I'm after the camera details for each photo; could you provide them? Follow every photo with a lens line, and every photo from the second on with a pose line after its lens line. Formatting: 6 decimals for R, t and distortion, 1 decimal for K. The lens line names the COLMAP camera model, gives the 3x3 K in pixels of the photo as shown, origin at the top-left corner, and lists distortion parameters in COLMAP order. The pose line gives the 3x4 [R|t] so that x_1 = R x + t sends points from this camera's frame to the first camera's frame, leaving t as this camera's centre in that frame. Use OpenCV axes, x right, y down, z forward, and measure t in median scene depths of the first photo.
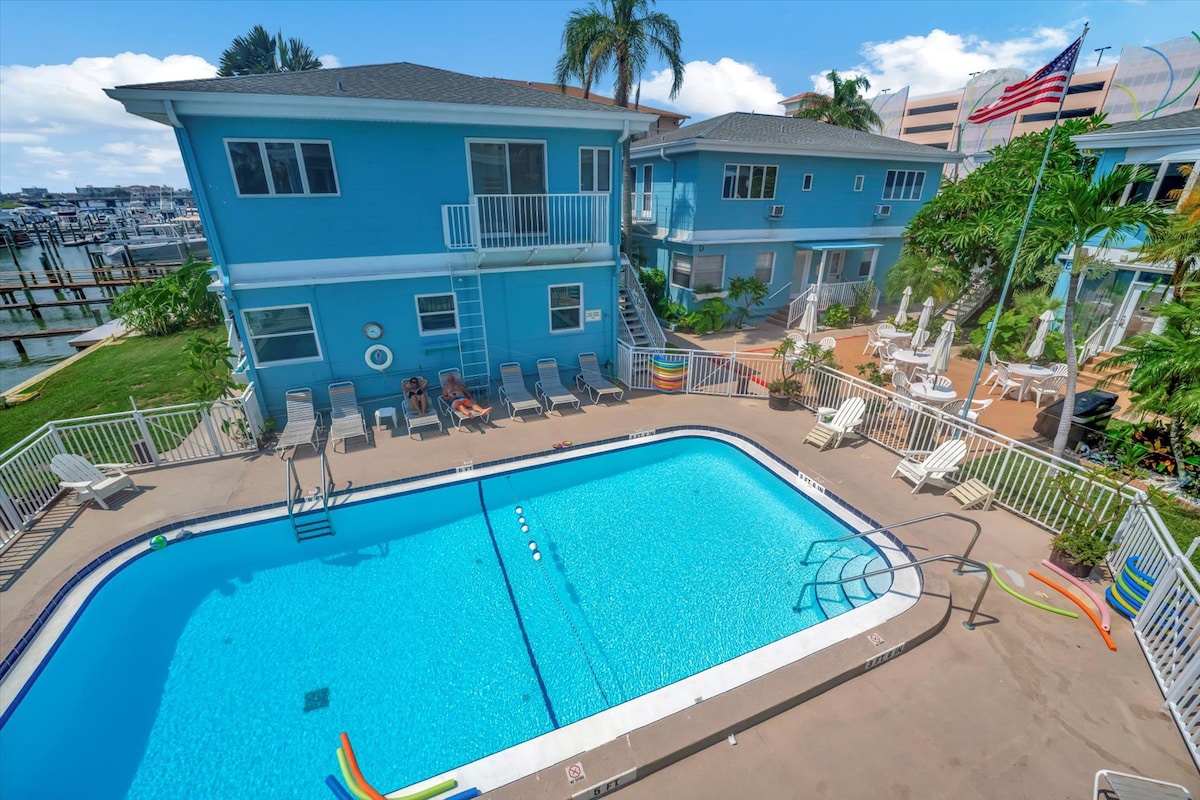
lens RADIAL K [[483.2, 0, 600.0], [0, 483.2, 400.0], [0, 0, 1]] dist [-0.017233, 0.000006]
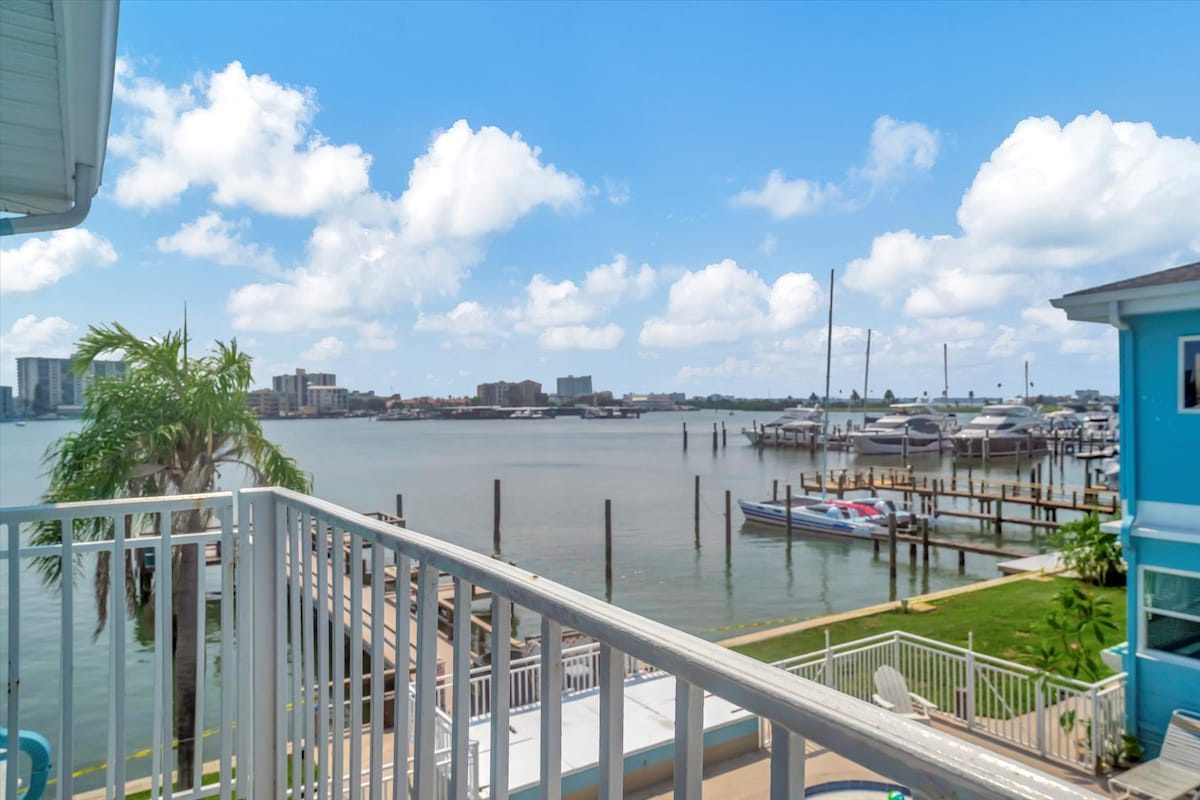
lens RADIAL K [[787.4, 0, 600.0], [0, 787.4, 400.0], [0, 0, 1]] dist [-0.003537, -0.004723]
pose [[0.189109, -0.003833, -0.981949, 0.207012], [-0.385229, 0.919538, -0.077779, -0.021921], [0.903237, 0.392983, 0.172417, 0.020969]]
